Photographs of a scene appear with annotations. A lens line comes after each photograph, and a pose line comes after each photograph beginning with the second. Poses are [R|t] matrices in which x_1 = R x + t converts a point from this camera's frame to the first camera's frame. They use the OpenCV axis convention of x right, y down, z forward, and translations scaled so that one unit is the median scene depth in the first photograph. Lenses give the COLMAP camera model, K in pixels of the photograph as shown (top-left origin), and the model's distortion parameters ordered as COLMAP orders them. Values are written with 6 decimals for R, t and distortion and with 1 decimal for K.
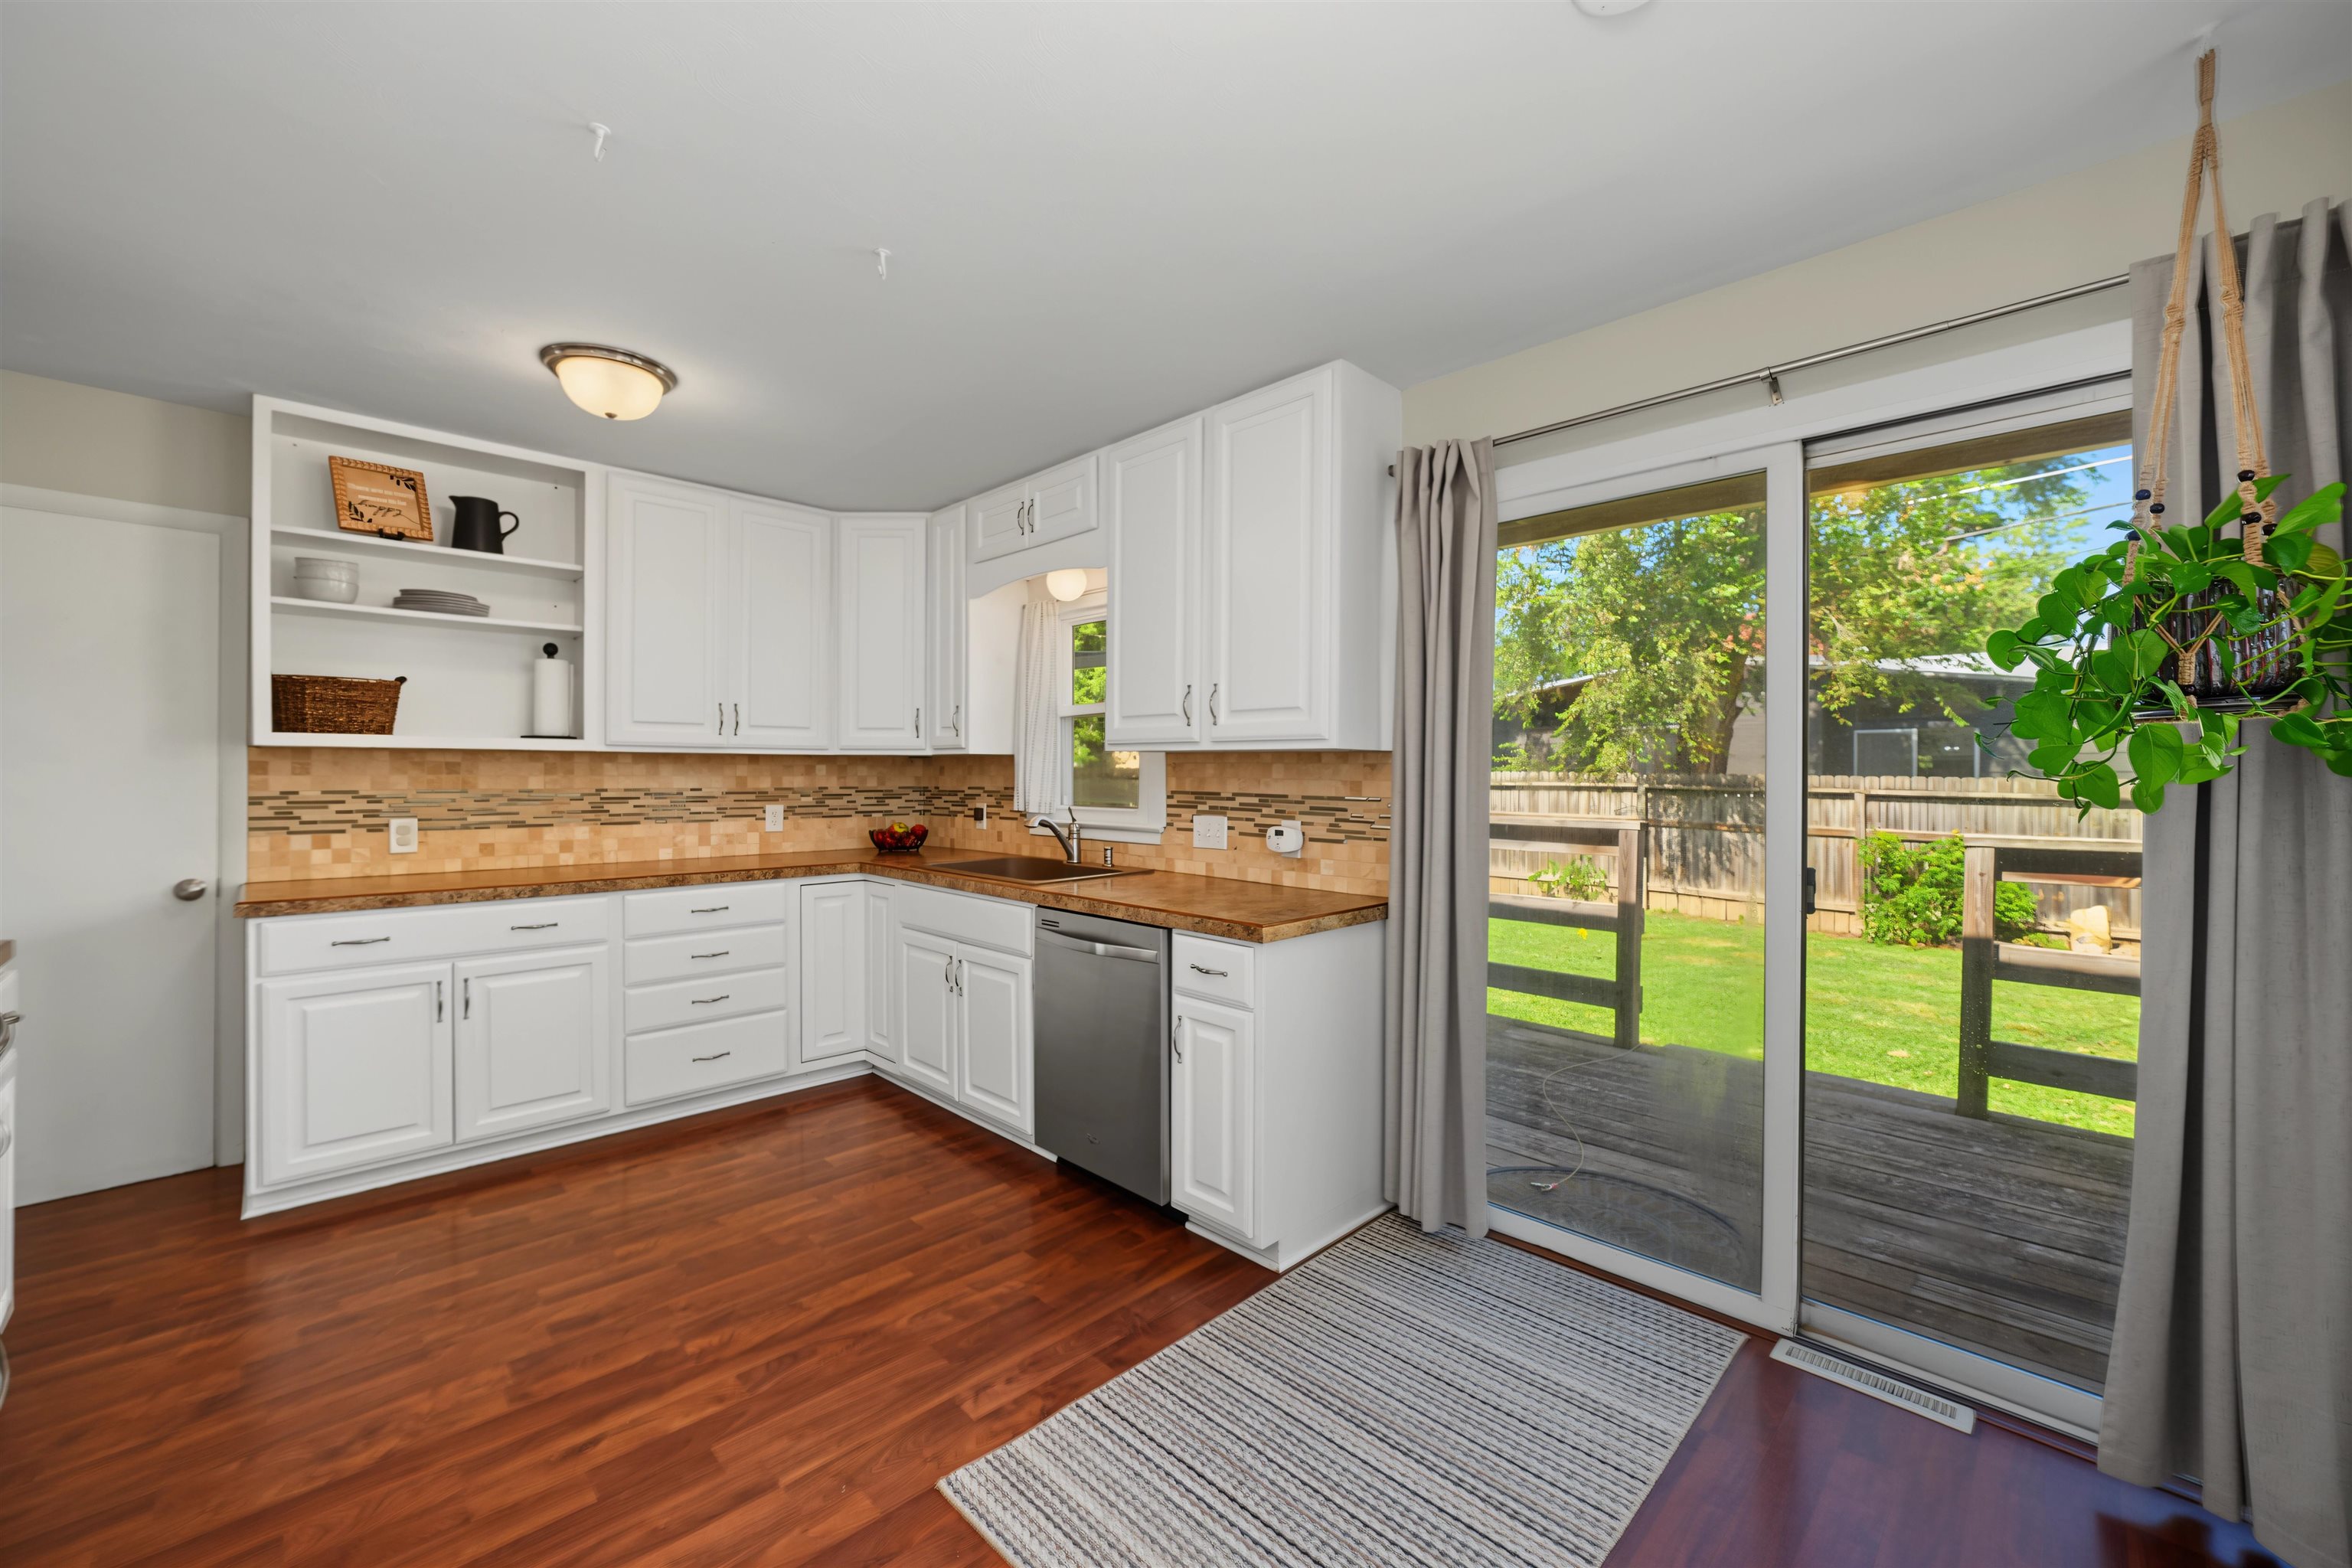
lens RADIAL K [[930.9, 0, 1184.2], [0, 930.9, 777.3], [0, 0, 1]] dist [-0.019423, 0.006129]
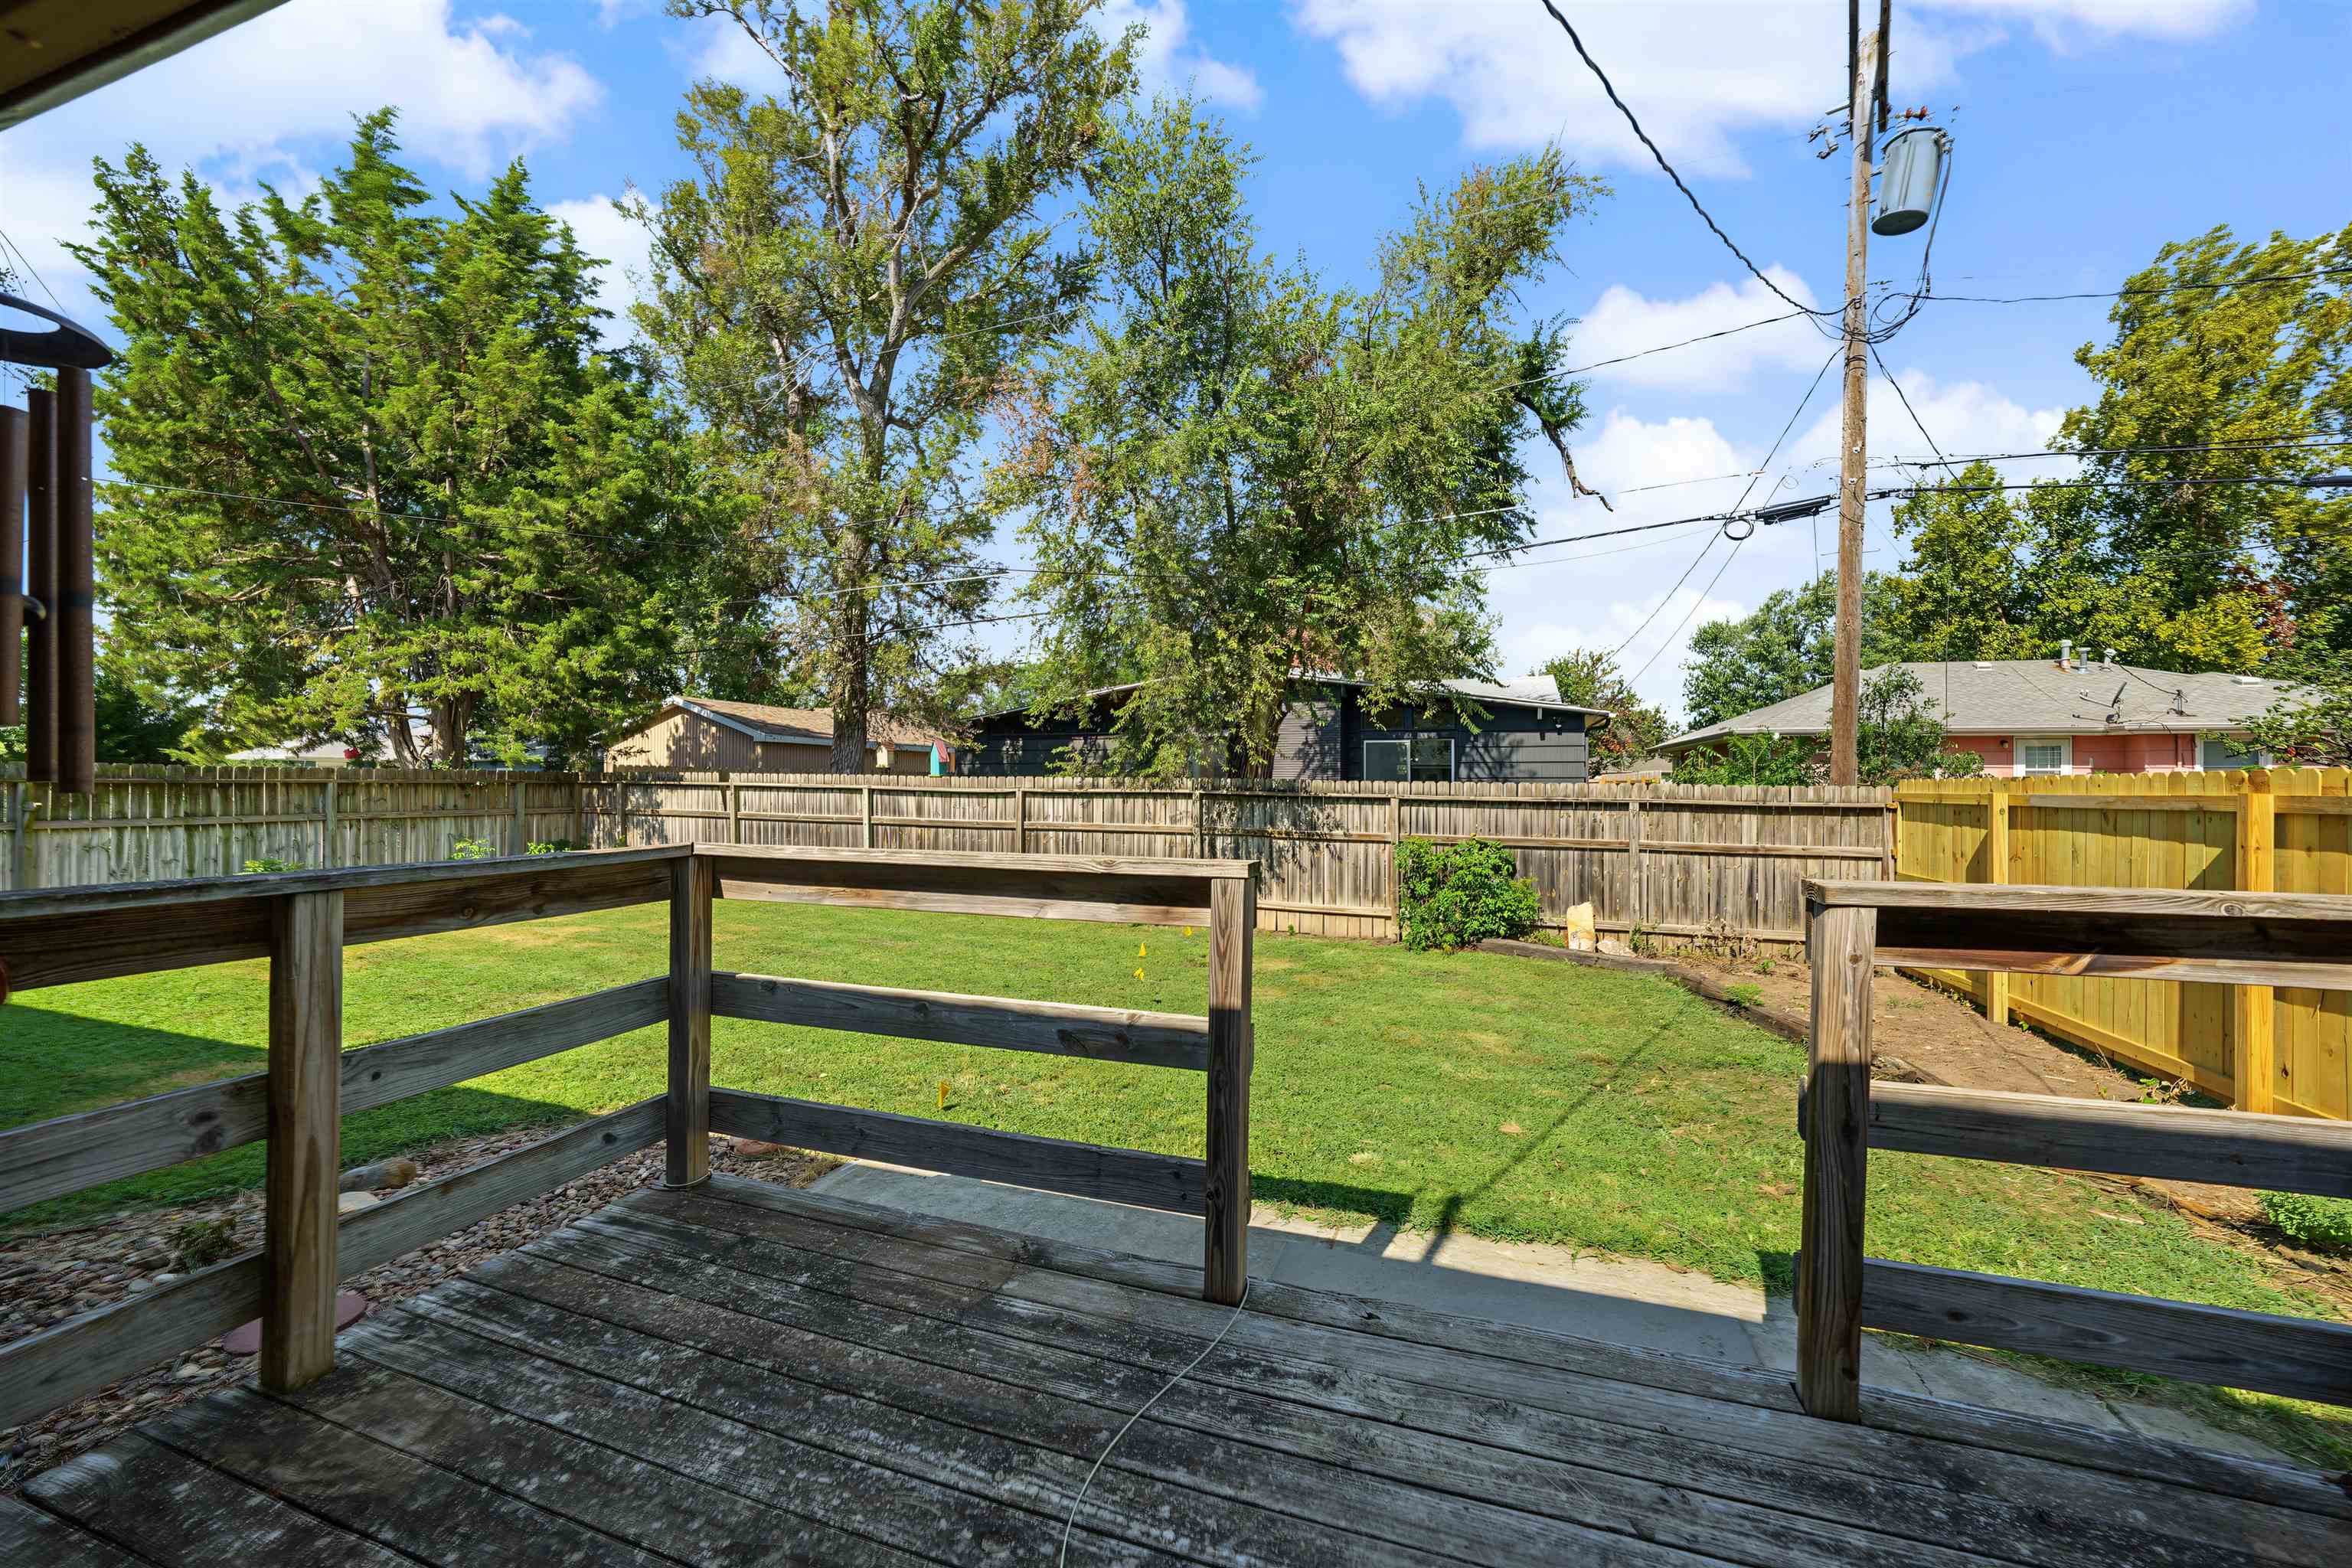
lens RADIAL K [[860.4, 0, 1173.1], [0, 860.4, 775.0], [0, 0, 1]] dist [-0.017978, 0.002975]
pose [[0.901251, 0.003781, 0.433282, 0.336417], [0.001129, 0.999938, -0.011074, 0.007218], [-0.433297, 0.010470, 0.901191, 0.803642]]
